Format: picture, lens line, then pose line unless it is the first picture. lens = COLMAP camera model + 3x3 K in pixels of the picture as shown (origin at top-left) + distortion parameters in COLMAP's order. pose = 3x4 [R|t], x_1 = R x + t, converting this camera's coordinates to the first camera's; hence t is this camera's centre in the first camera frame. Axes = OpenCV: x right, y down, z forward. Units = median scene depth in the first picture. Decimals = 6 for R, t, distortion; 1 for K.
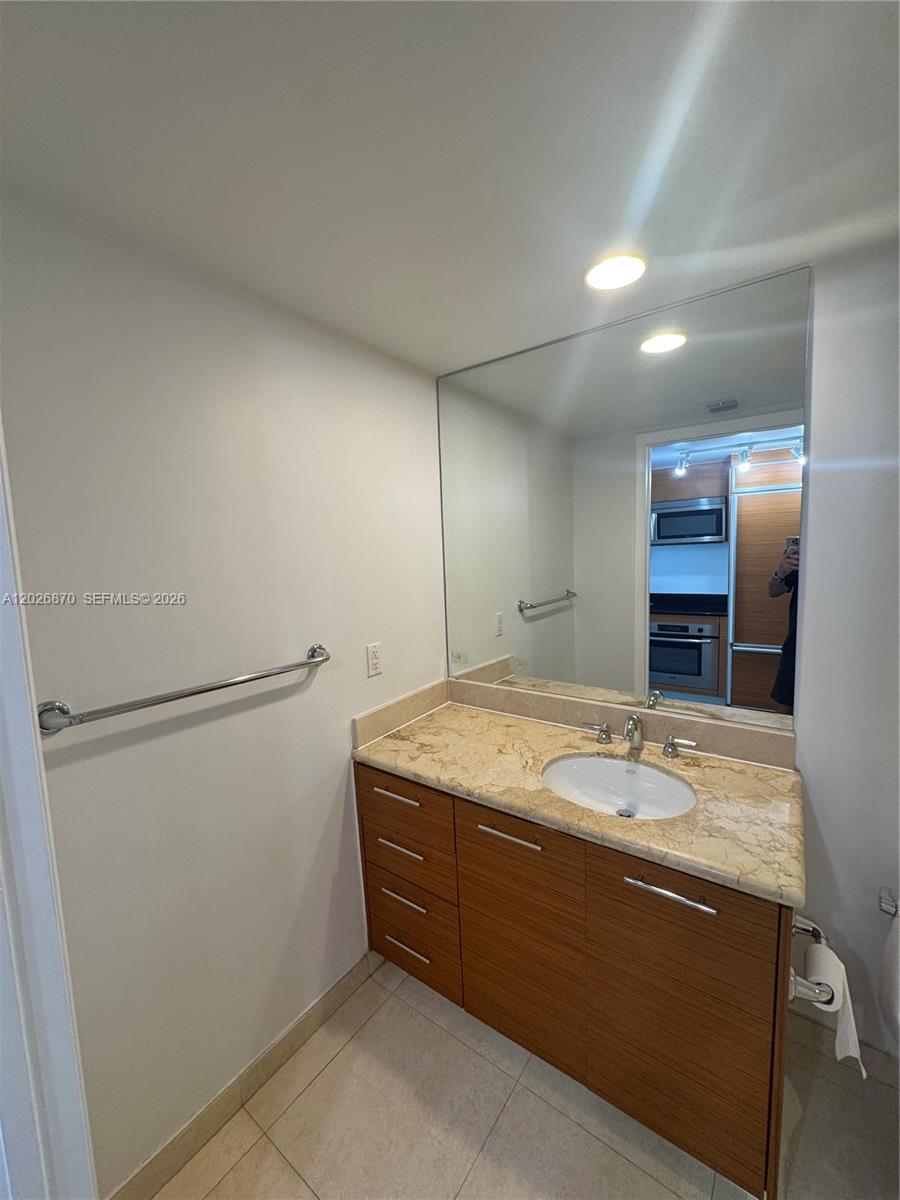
lens RADIAL K [[479.5, 0, 453.5], [0, 479.5, 597.5], [0, 0, 1]] dist [-0.005262, 0.000767]
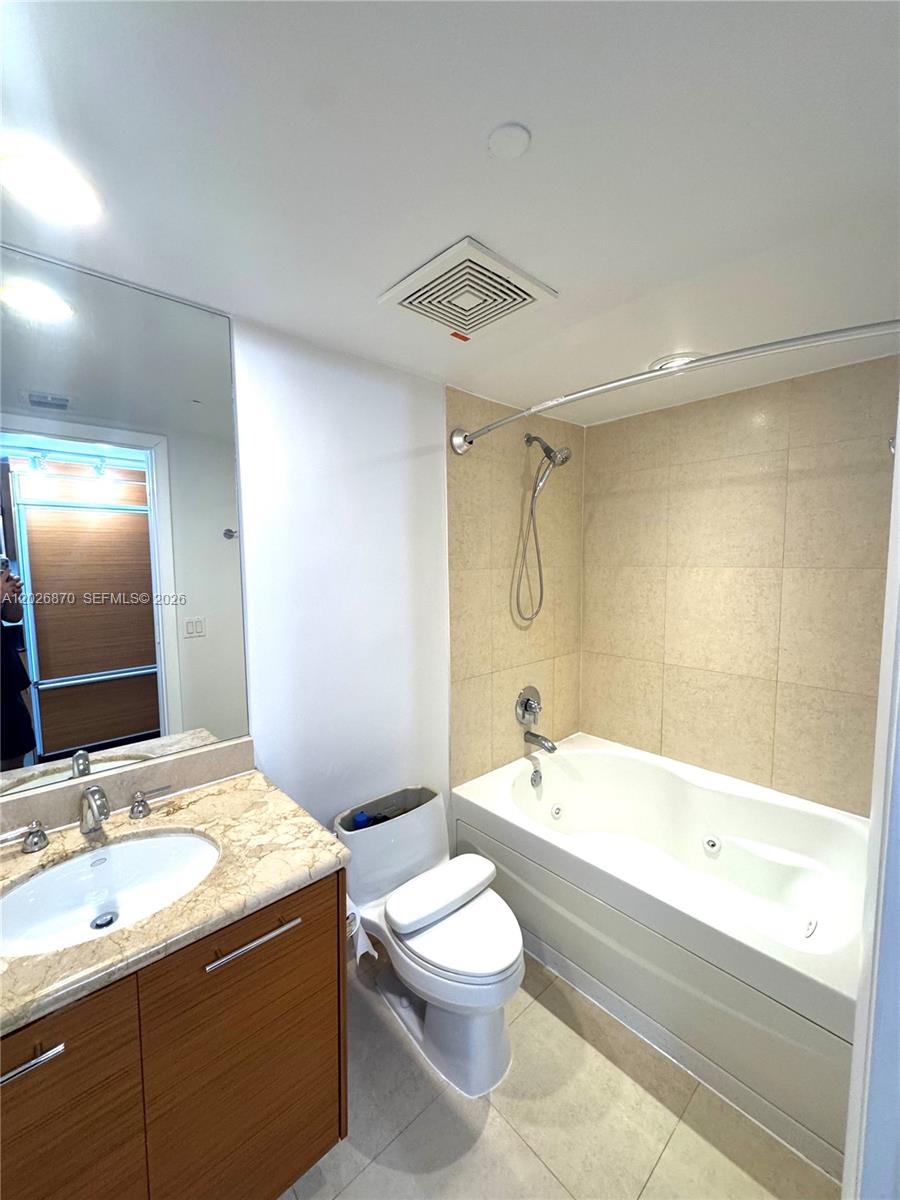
lens RADIAL K [[479.5, 0, 453.7], [0, 479.5, 597.5], [0, 0, 1]] dist [-0.005262, 0.000767]
pose [[0.199682, -0.049547, 0.978607, -0.237846], [0.095079, 0.994988, 0.030976, -0.022679], [-0.975237, 0.086859, 0.203392, 0.265341]]
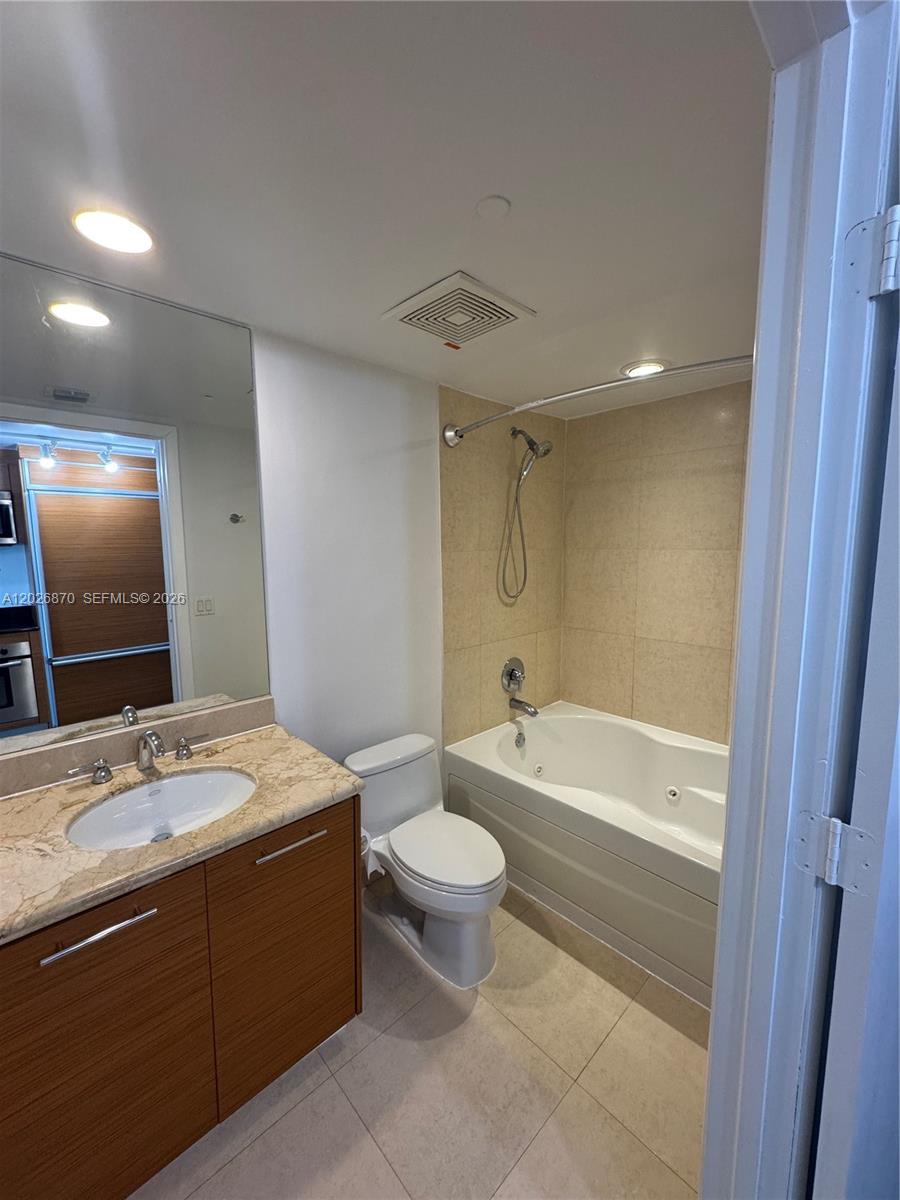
lens RADIAL K [[479.5, 0, 452.6], [0, 479.5, 597.4], [0, 0, 1]] dist [-0.005262, 0.000767]
pose [[0.179549, -0.081541, 0.980364, -0.396309], [0.095319, 0.993312, 0.065161, -0.012075], [-0.979120, 0.081748, 0.186121, 0.244801]]
